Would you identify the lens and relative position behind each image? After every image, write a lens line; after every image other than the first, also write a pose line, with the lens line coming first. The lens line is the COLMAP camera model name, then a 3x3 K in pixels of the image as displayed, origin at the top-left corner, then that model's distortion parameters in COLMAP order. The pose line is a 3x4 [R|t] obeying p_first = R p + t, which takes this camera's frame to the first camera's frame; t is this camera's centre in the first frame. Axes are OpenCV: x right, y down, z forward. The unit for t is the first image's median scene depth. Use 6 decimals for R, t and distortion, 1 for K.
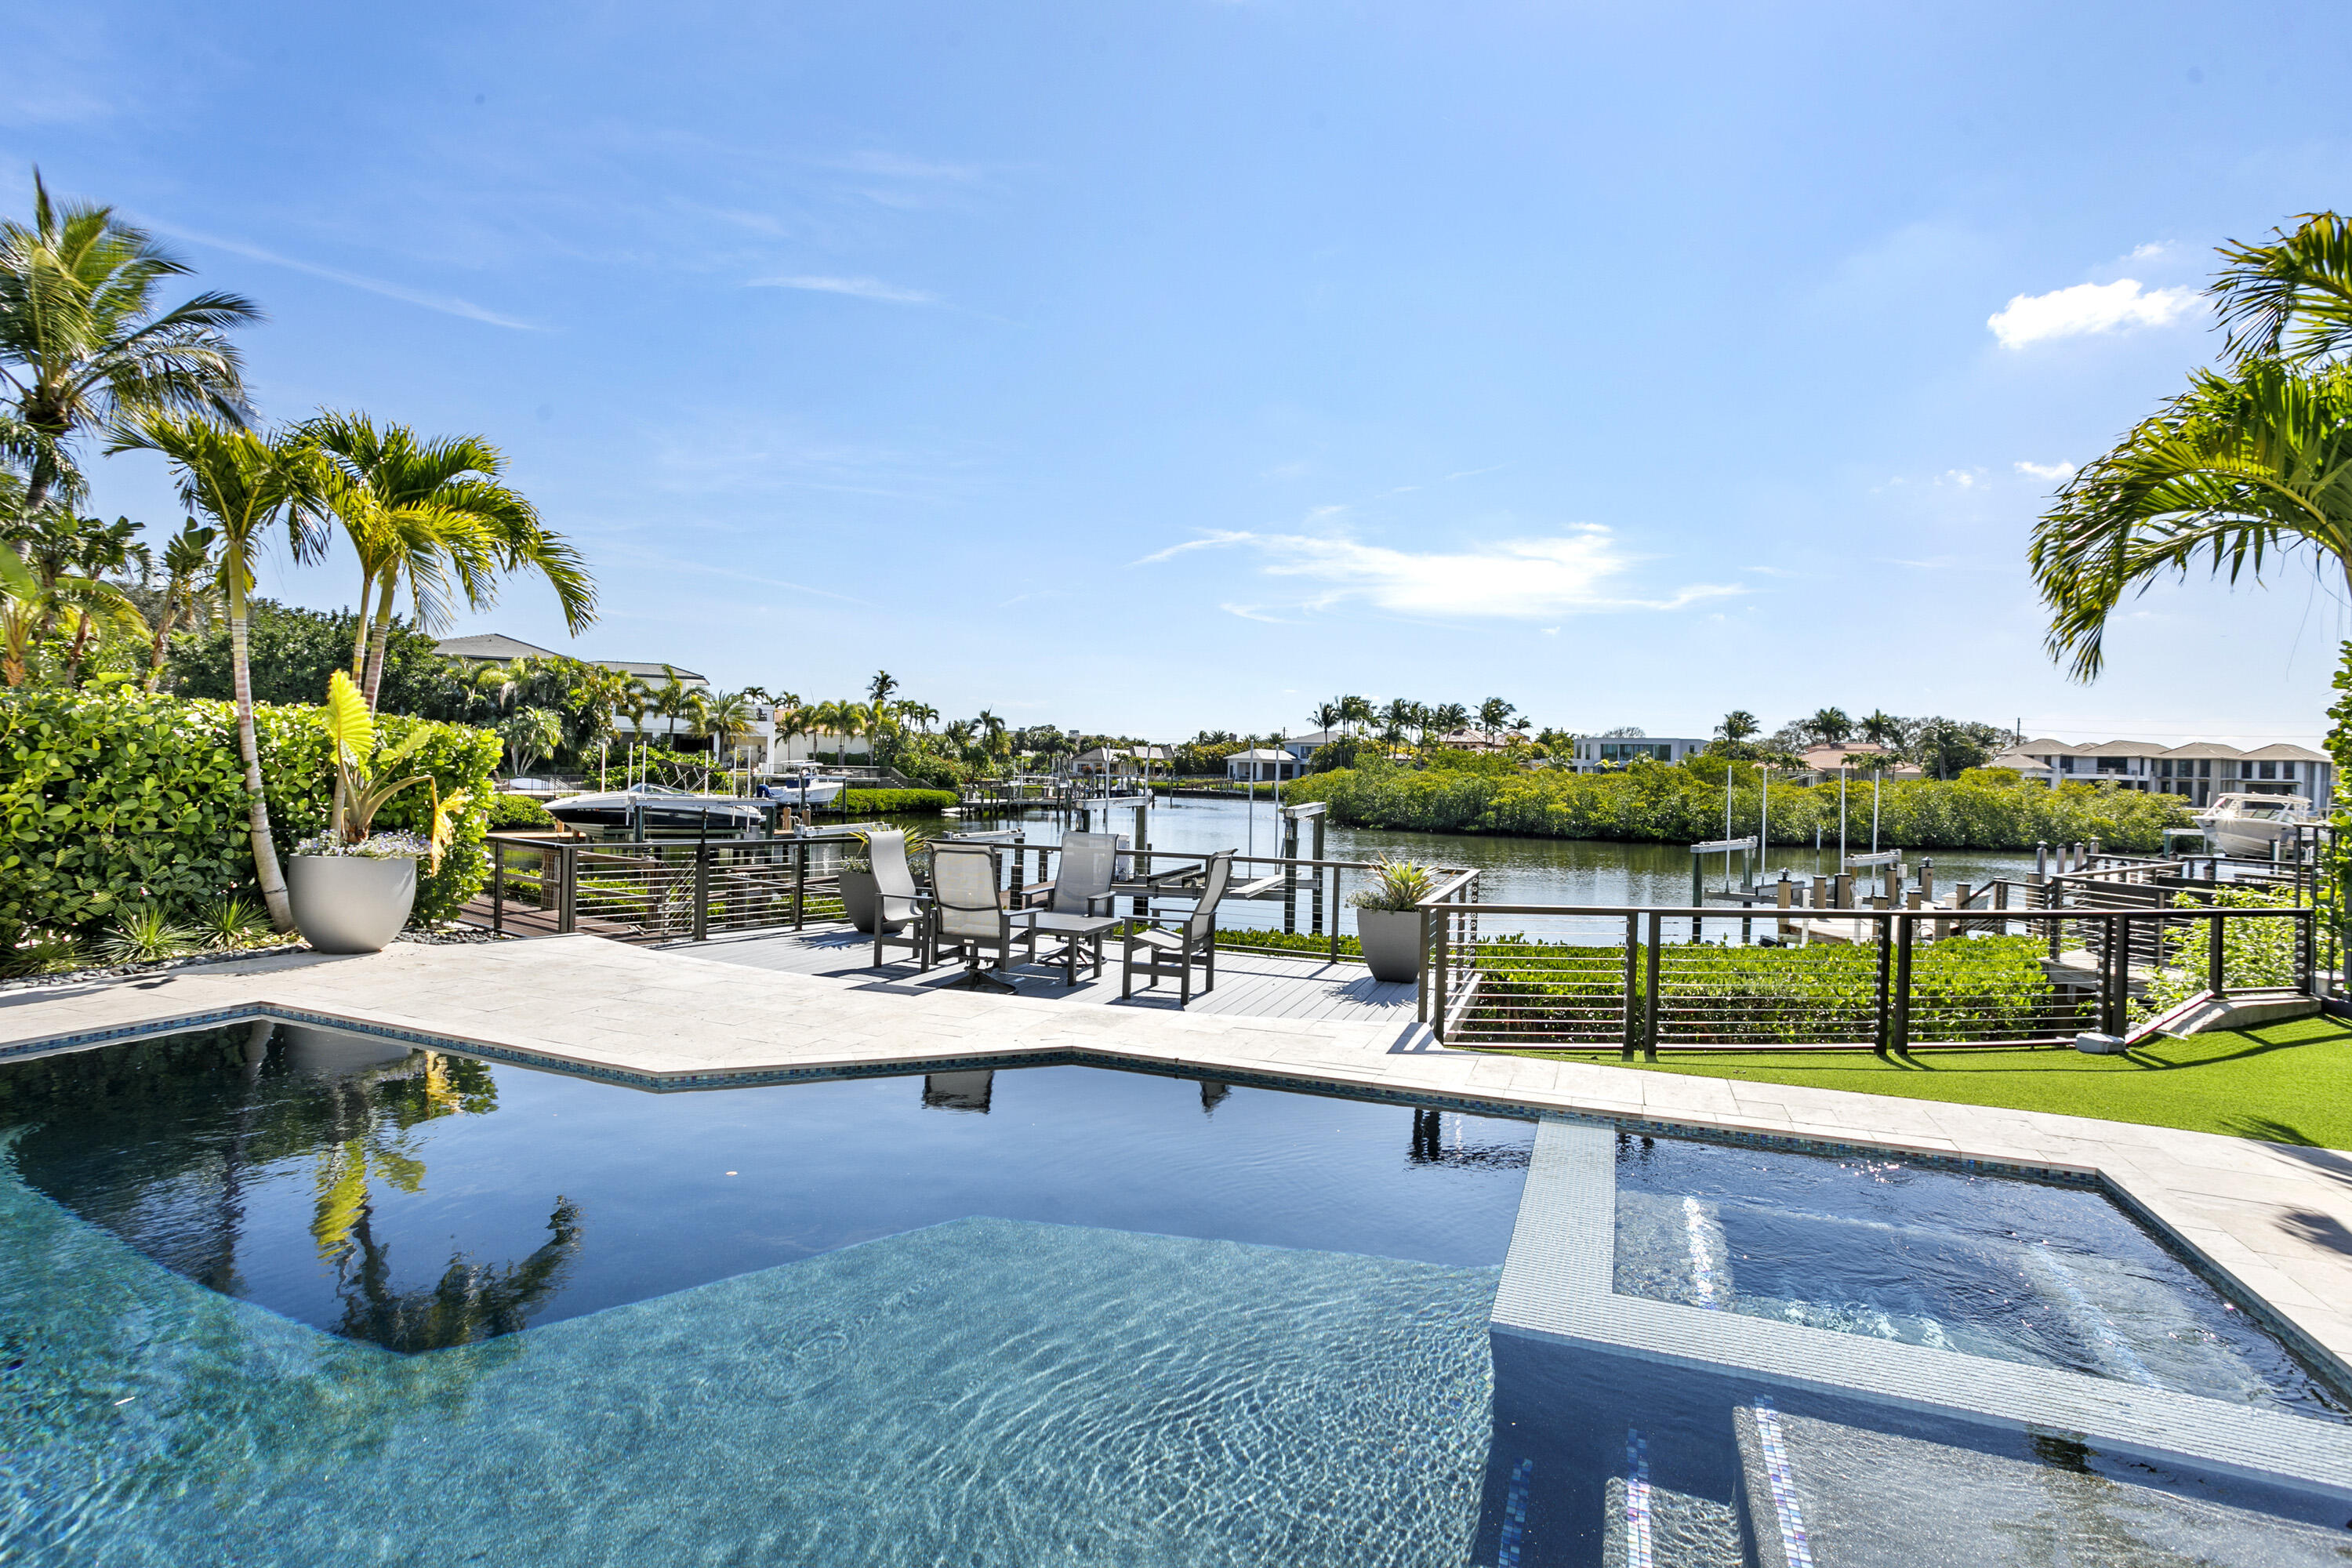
lens RADIAL K [[1137.6, 0, 1167.4], [0, 1137.6, 770.3], [0, 0, 1]] dist [-0.059892, 0.037691]
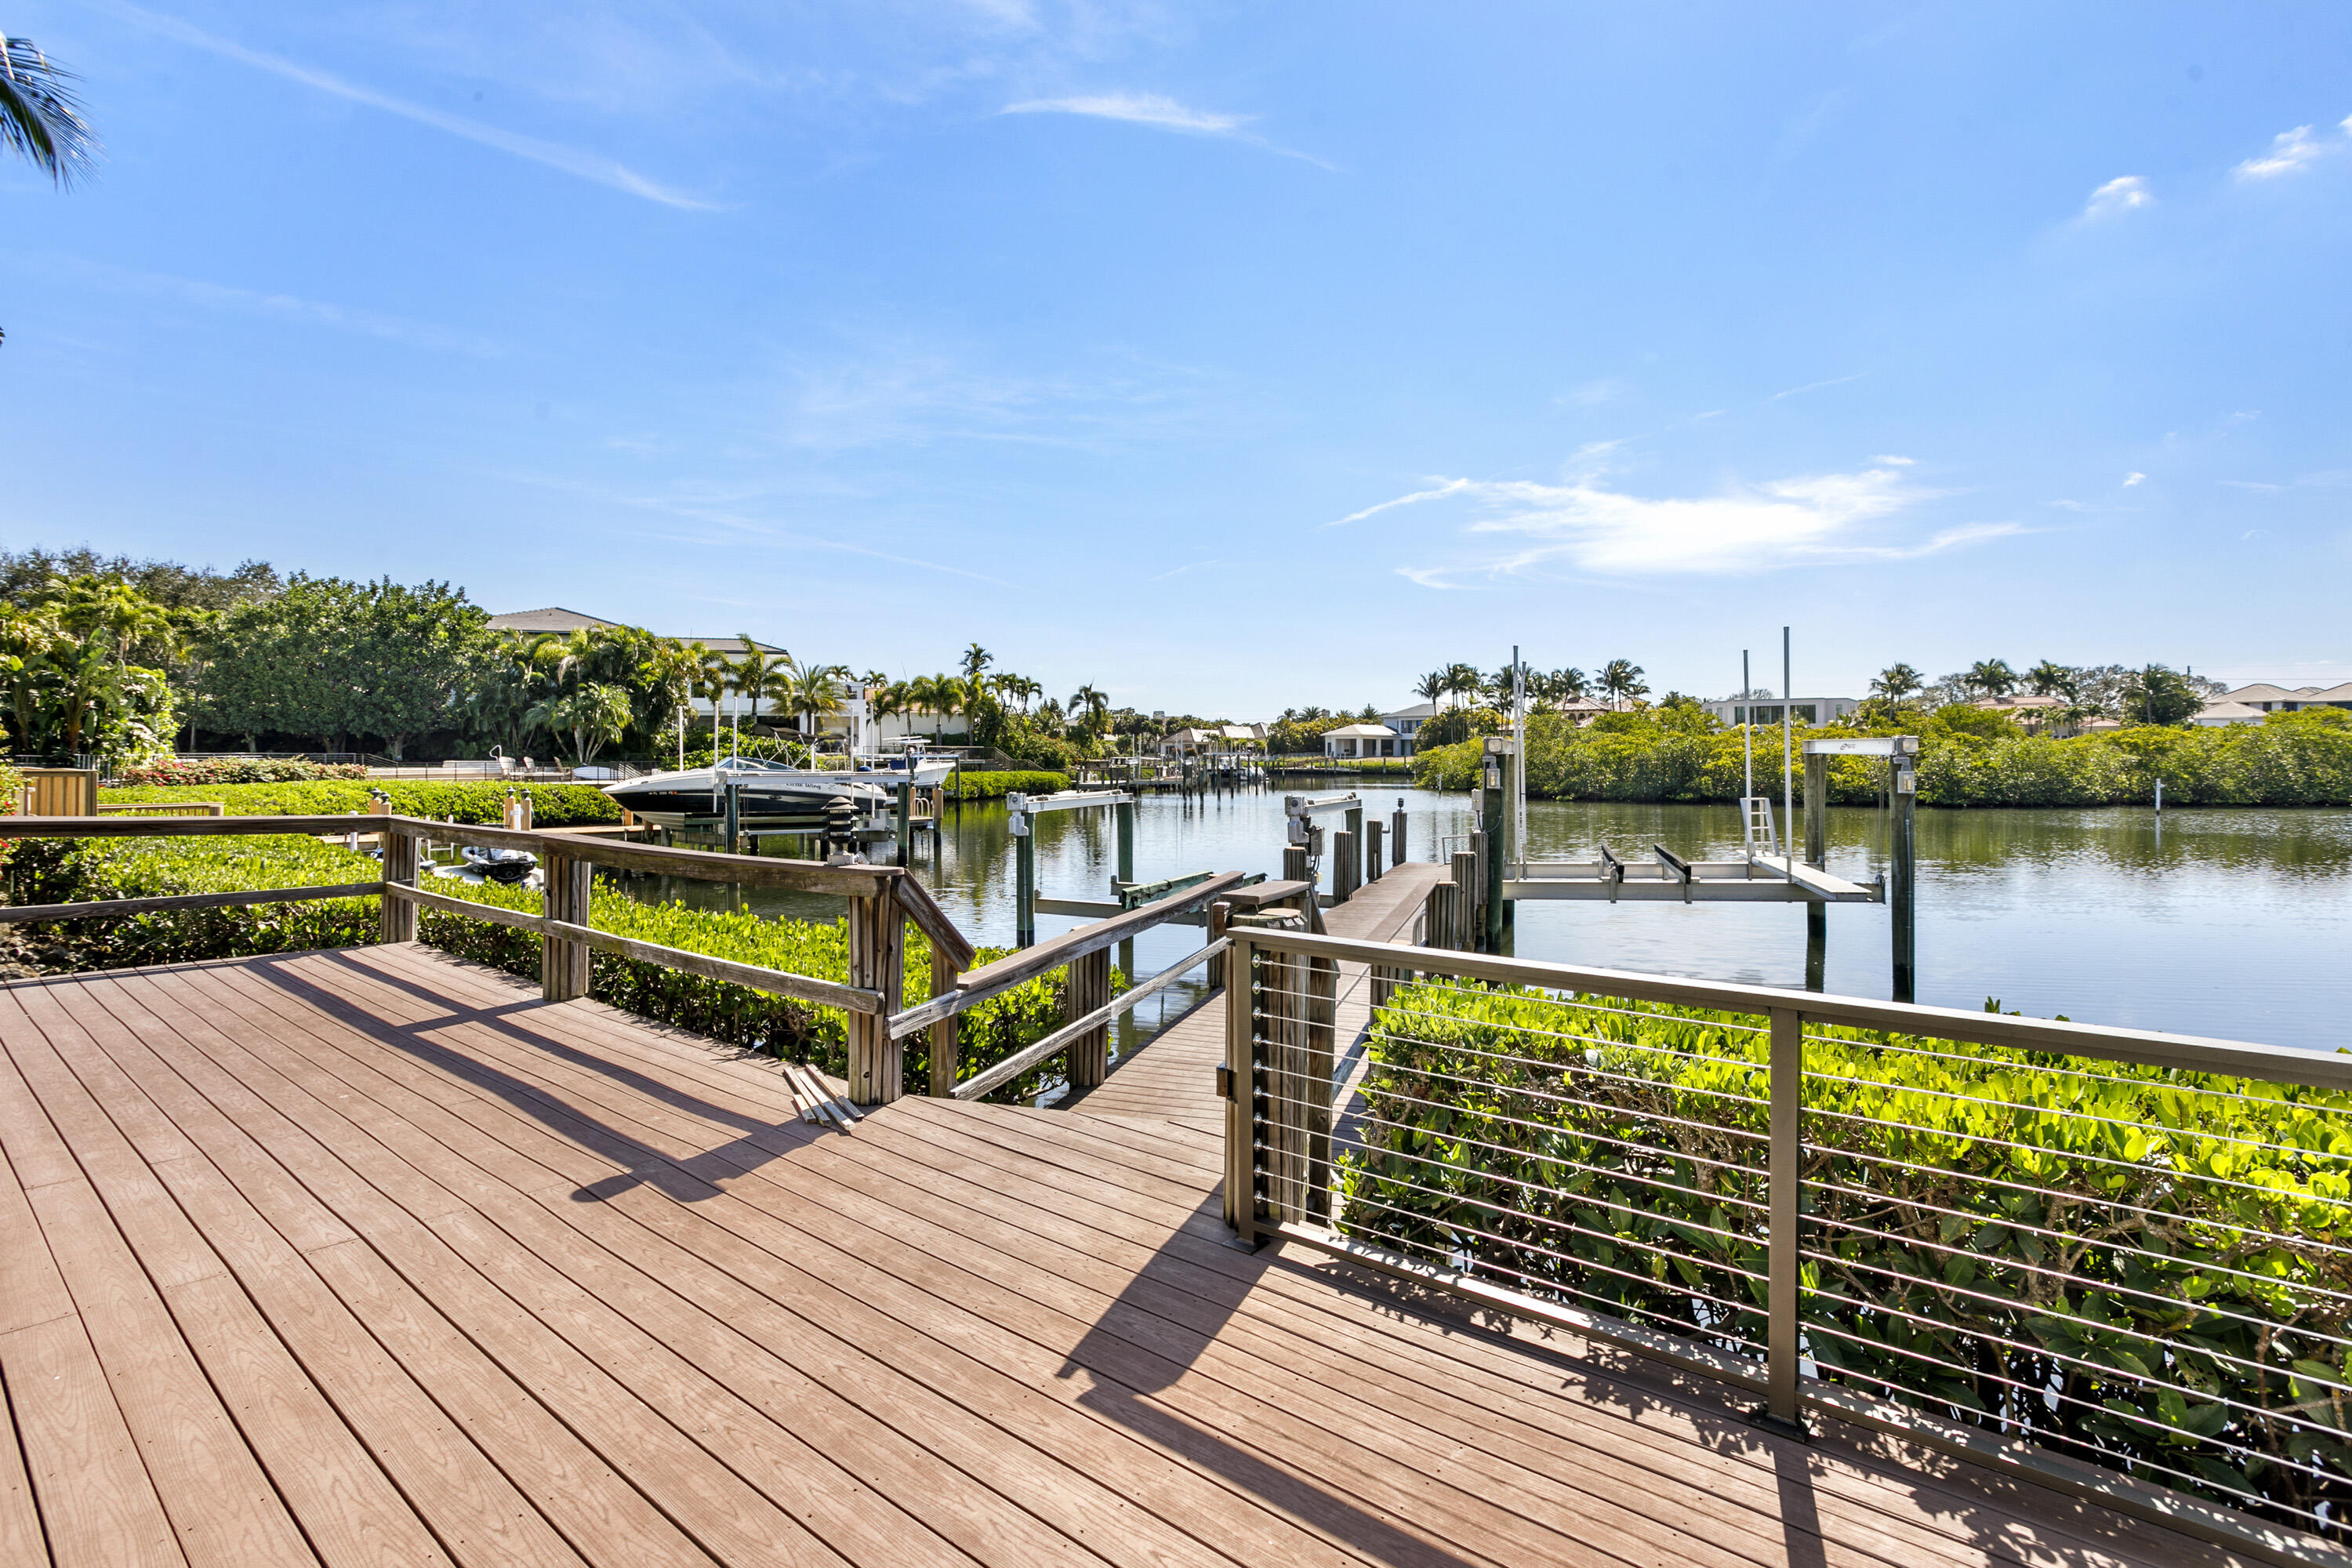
lens RADIAL K [[1135.0, 0, 1167.4], [0, 1135.0, 768.2], [0, 0, 1]] dist [-0.059808, 0.037502]
pose [[0.998067, -0.028488, -0.055228, -0.057453], [0.029078, 0.999528, 0.009916, 0.008478], [0.054919, -0.011503, 0.998425, 0.112445]]
